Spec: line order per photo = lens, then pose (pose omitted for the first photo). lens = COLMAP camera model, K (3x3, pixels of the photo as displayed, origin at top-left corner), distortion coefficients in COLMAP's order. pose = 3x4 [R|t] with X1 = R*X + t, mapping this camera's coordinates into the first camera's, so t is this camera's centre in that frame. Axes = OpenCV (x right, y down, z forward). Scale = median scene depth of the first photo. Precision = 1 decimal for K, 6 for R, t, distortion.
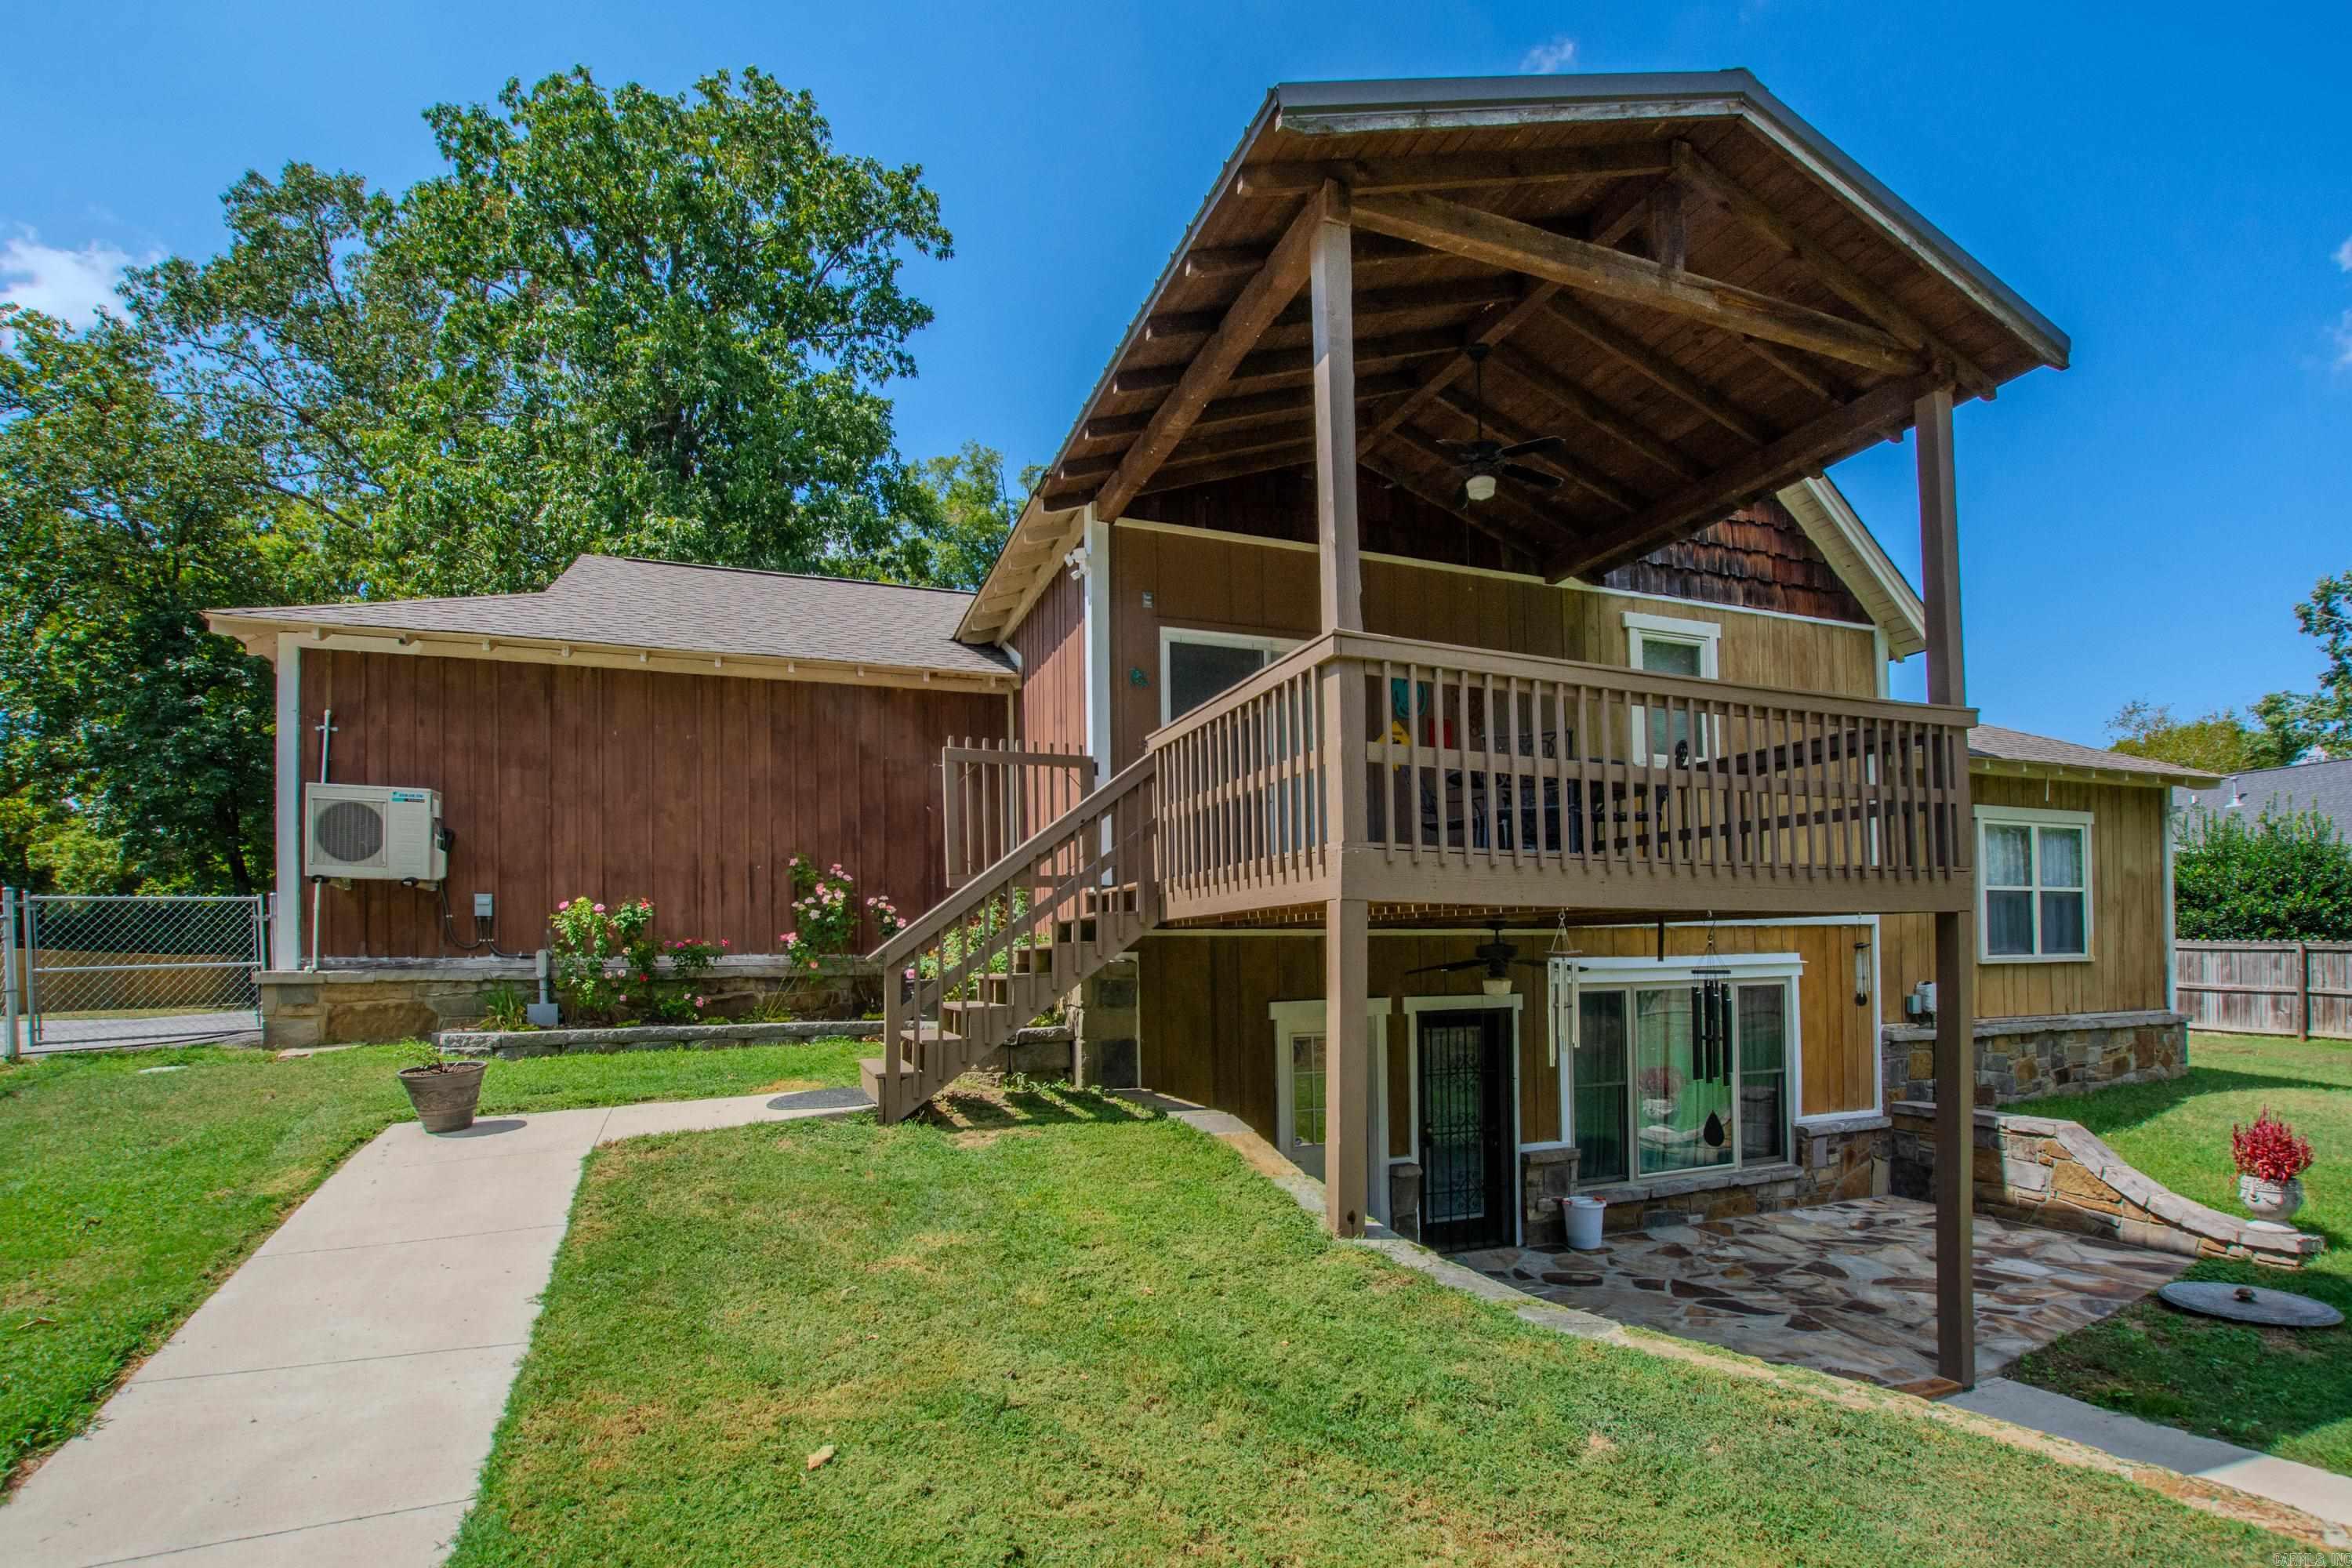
lens RADIAL K [[1053.2, 0, 1187.3], [0, 1053.2, 767.9], [0, 0, 1]] dist [-0.025387, 0.000648]
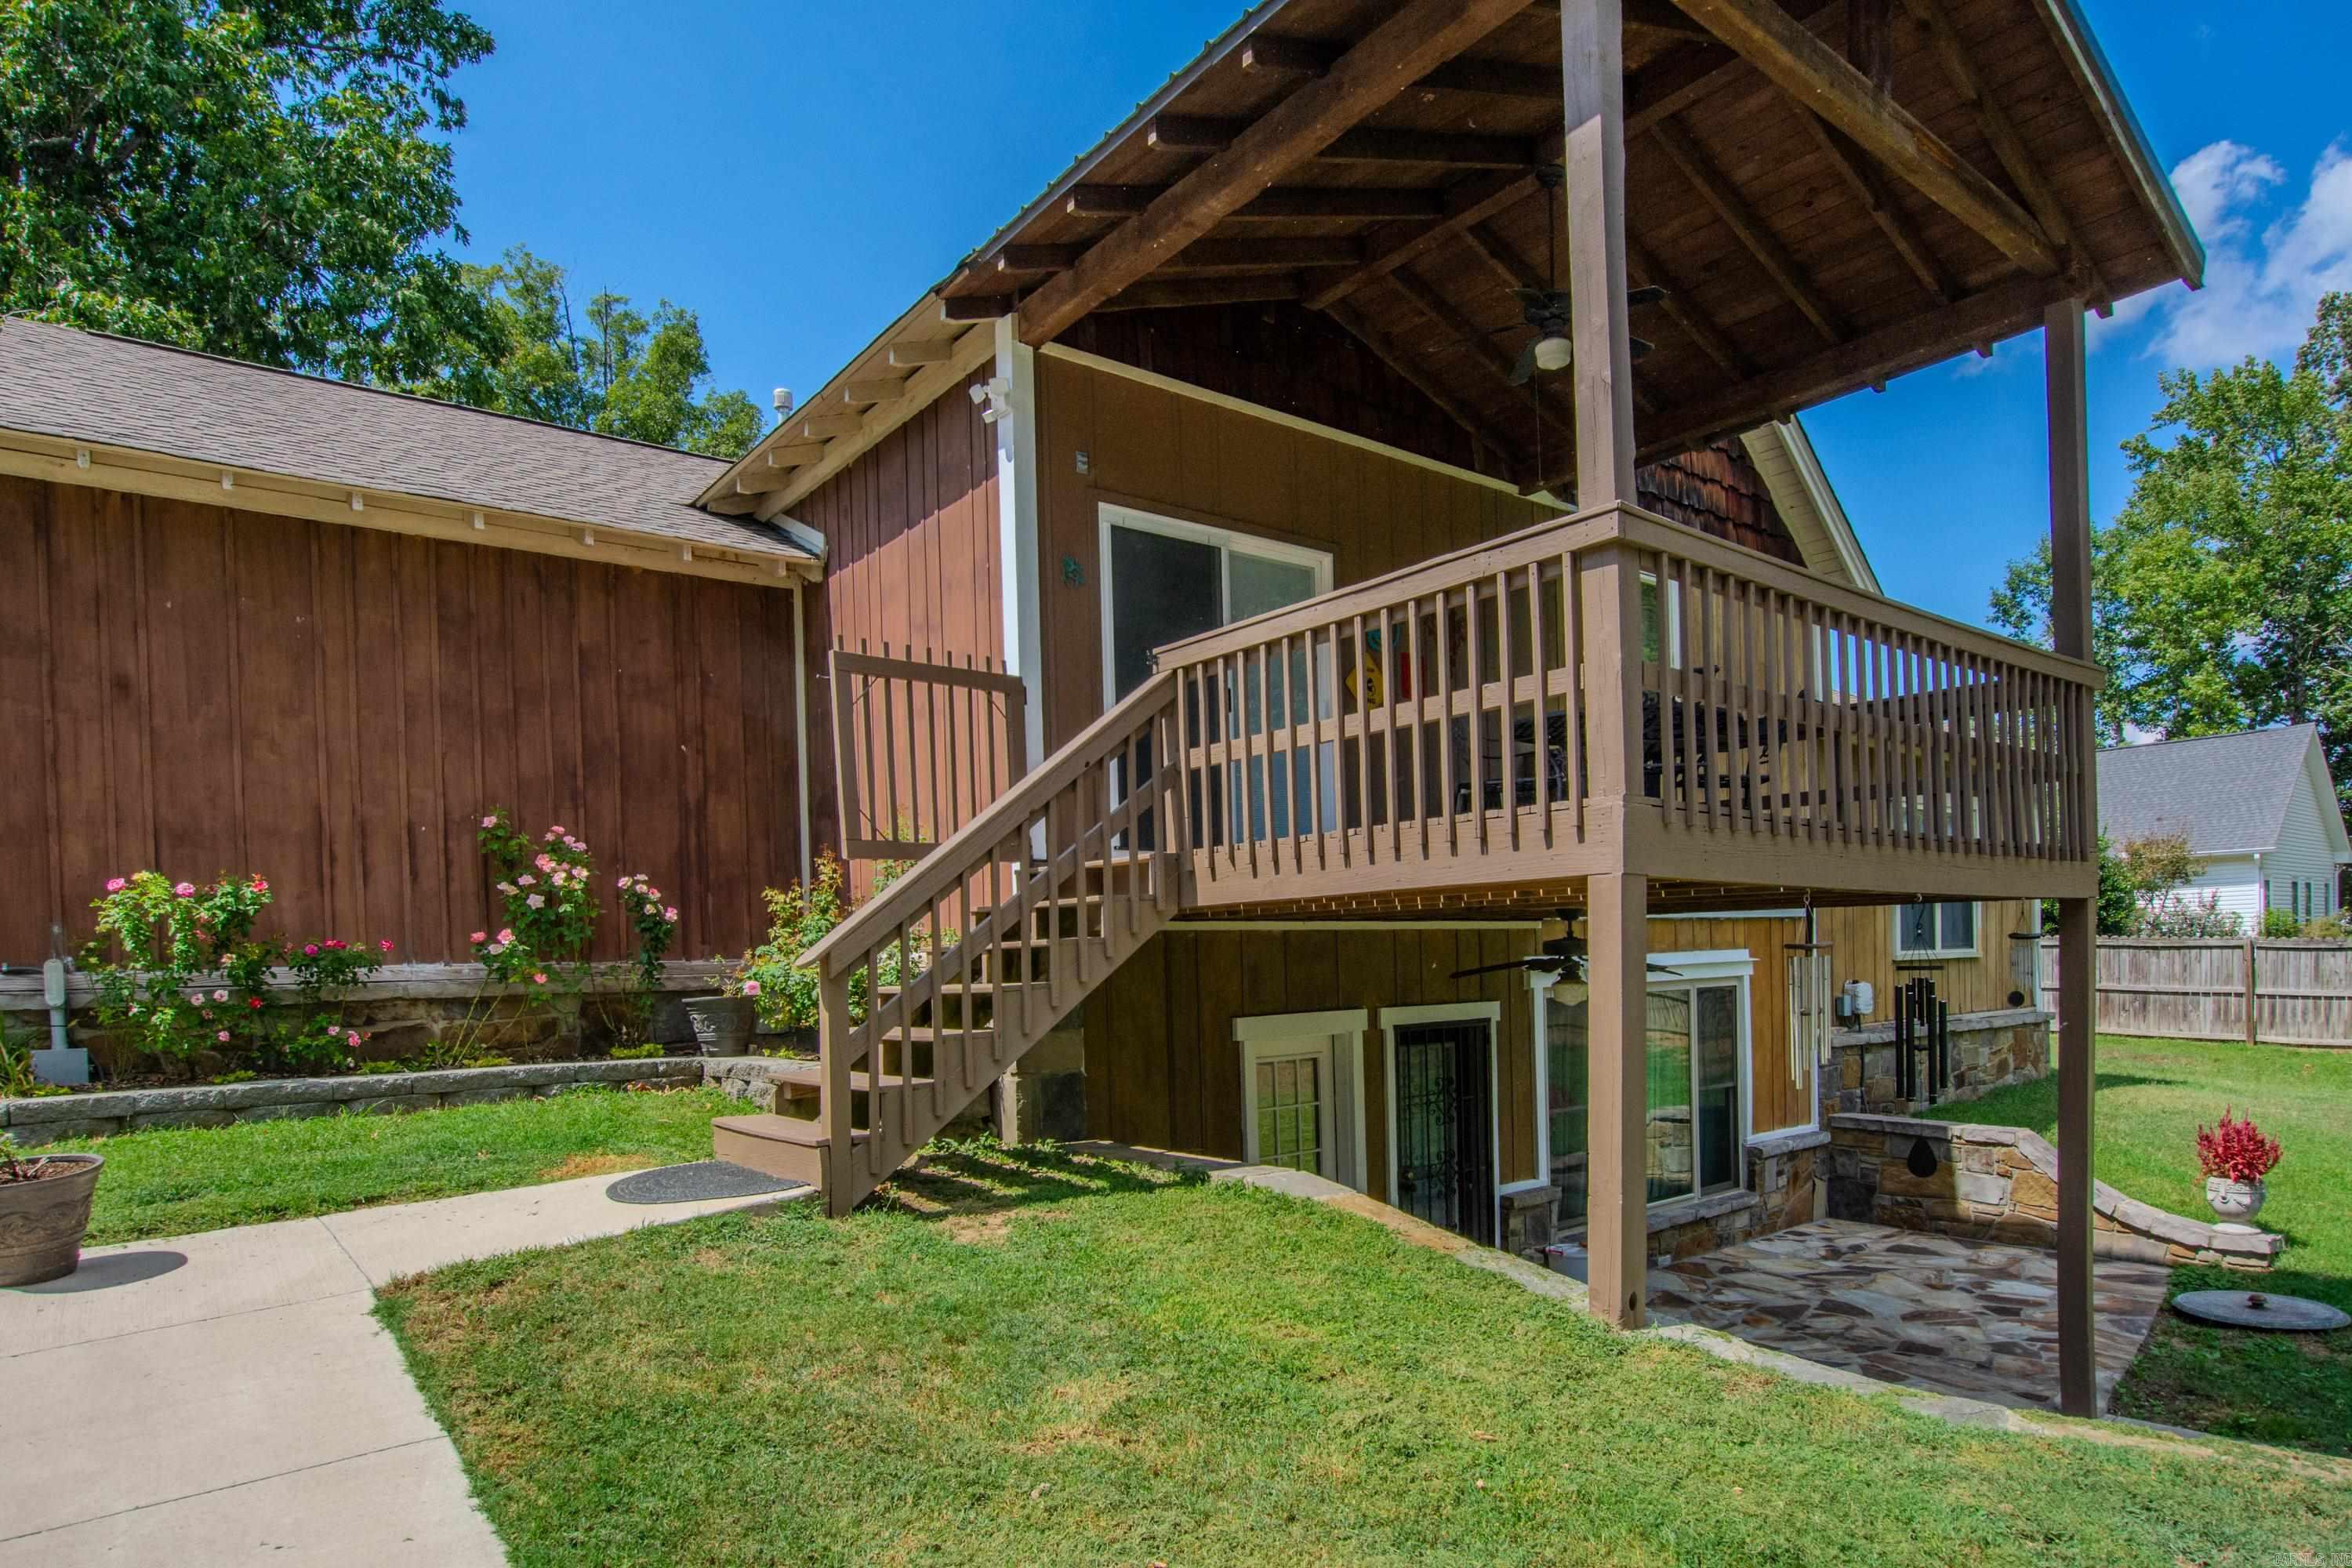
lens RADIAL K [[1312.6, 0, 1173.8], [0, 1312.6, 792.2], [0, 0, 1]] dist [-0.018807, -0.002254]
pose [[0.959246, 0.024961, 0.281468, -0.221092], [-0.038625, 0.998324, 0.043102, 0.022596], [-0.279921, -0.052217, 0.958602, 0.118691]]
